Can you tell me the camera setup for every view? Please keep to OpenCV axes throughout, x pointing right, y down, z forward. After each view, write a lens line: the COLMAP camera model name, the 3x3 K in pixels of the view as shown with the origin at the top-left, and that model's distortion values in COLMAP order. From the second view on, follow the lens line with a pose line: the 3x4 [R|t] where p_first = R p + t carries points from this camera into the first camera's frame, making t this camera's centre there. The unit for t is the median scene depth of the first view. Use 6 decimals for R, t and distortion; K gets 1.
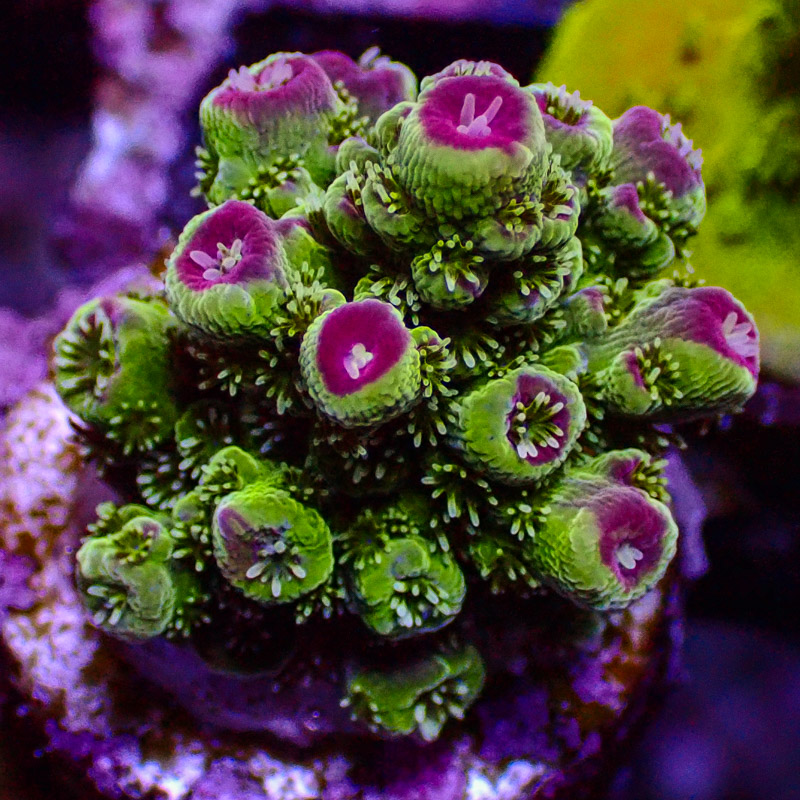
lens RADIAL K [[3638.3, 0, 400.0], [0, 3638.3, 400.0], [0, 0, 1]] dist [0.104873, 4.828652]
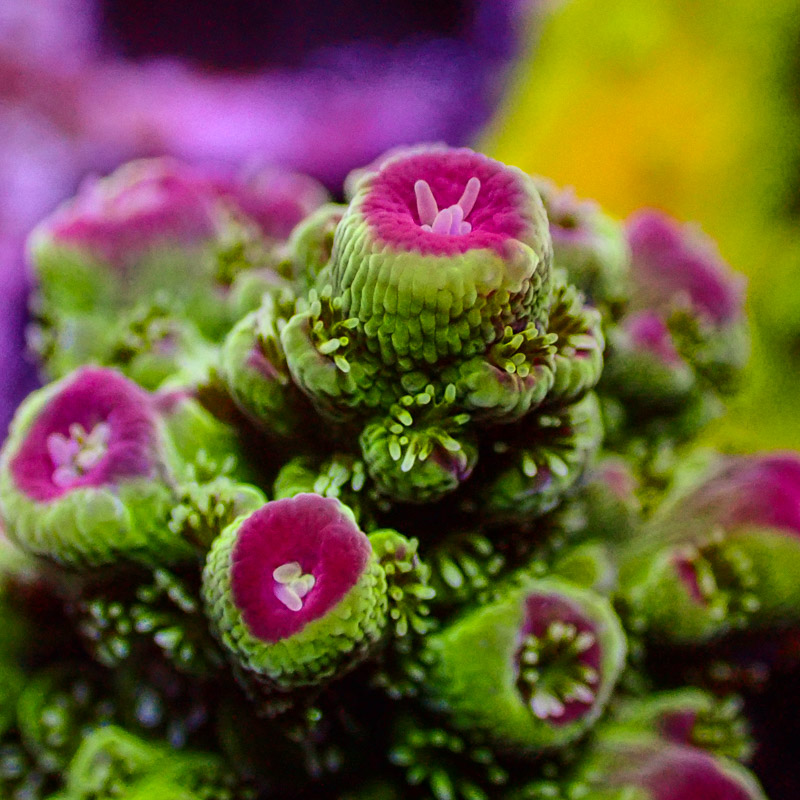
lens RADIAL K [[3638.3, 0, 400.0], [0, 3638.3, 400.0], [0, 0, 1]] dist [0.104873, 4.828652]
pose [[0.996587, -0.068065, 0.046713, -0.020769], [0.071304, 0.994884, -0.071567, 0.004046], [-0.041603, 0.074654, 0.996341, 0.334126]]
